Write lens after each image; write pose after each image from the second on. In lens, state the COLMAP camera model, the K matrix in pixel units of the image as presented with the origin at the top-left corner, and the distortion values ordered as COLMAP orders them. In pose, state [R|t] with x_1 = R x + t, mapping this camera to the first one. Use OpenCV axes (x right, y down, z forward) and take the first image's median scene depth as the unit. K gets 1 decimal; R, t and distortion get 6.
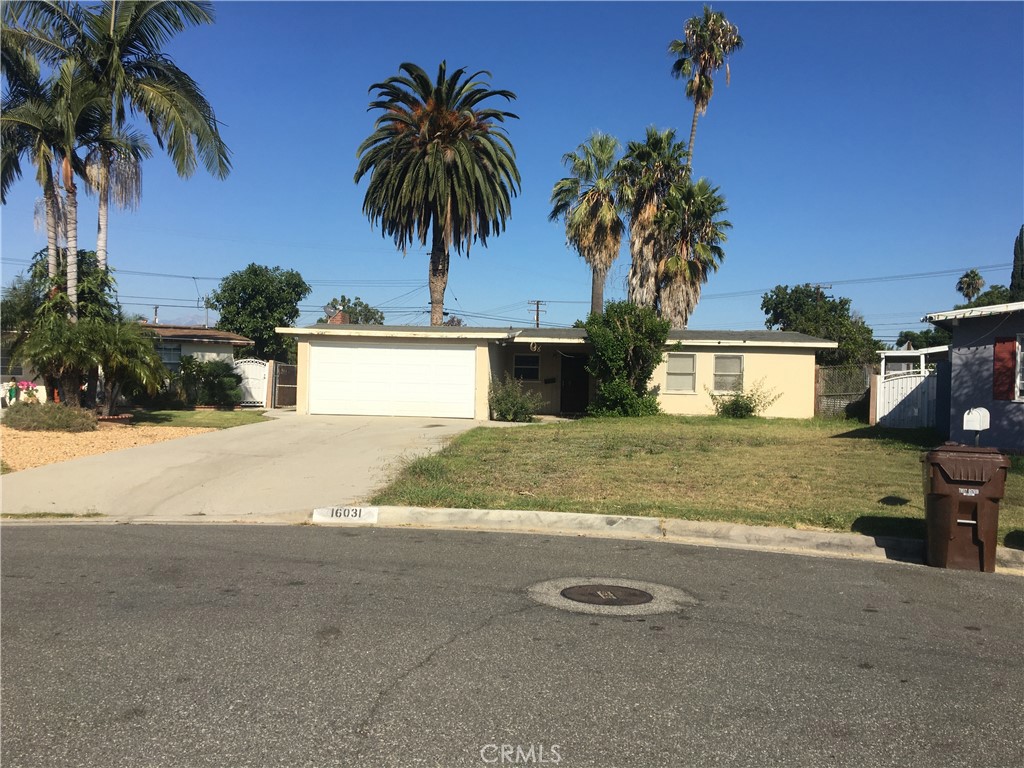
lens RADIAL K [[863.4, 0, 512.0], [0, 863.4, 384.0], [0, 0, 1]] dist [0.084322, -0.128819]
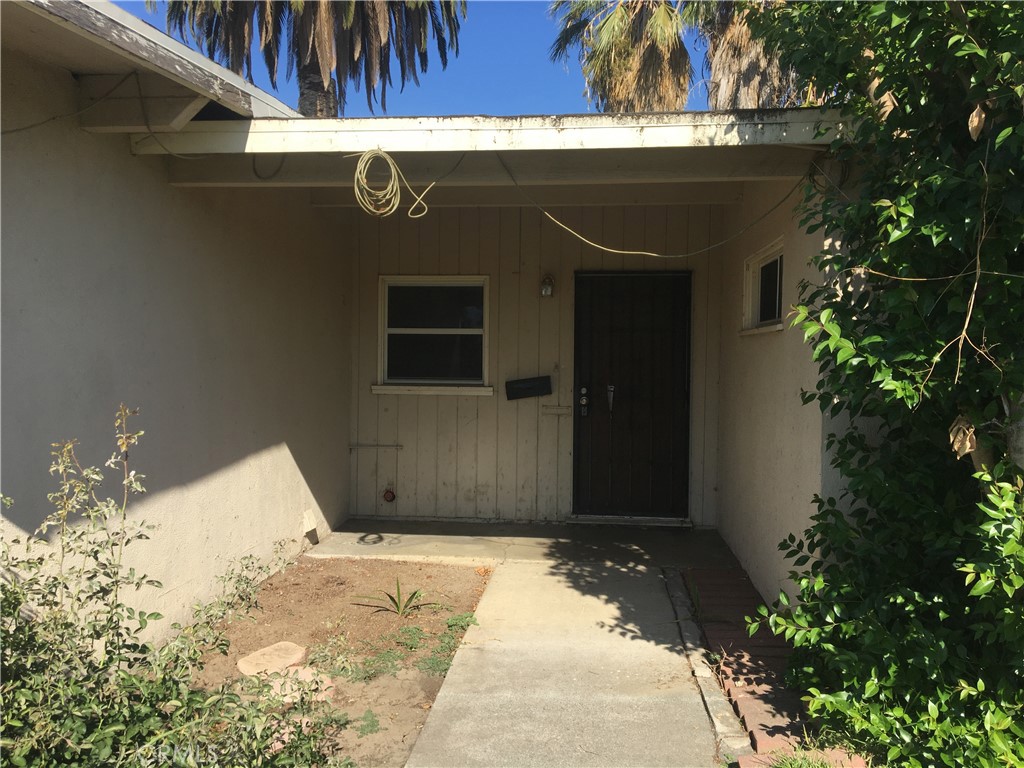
lens RADIAL K [[863.4, 0, 512.0], [0, 863.4, 384.0], [0, 0, 1]] dist [0.084322, -0.128819]
pose [[0.999680, -0.015392, -0.020094, 0.028226], [0.016087, 0.999260, 0.034943, -0.008303], [0.019542, -0.035255, 0.999187, 0.485566]]
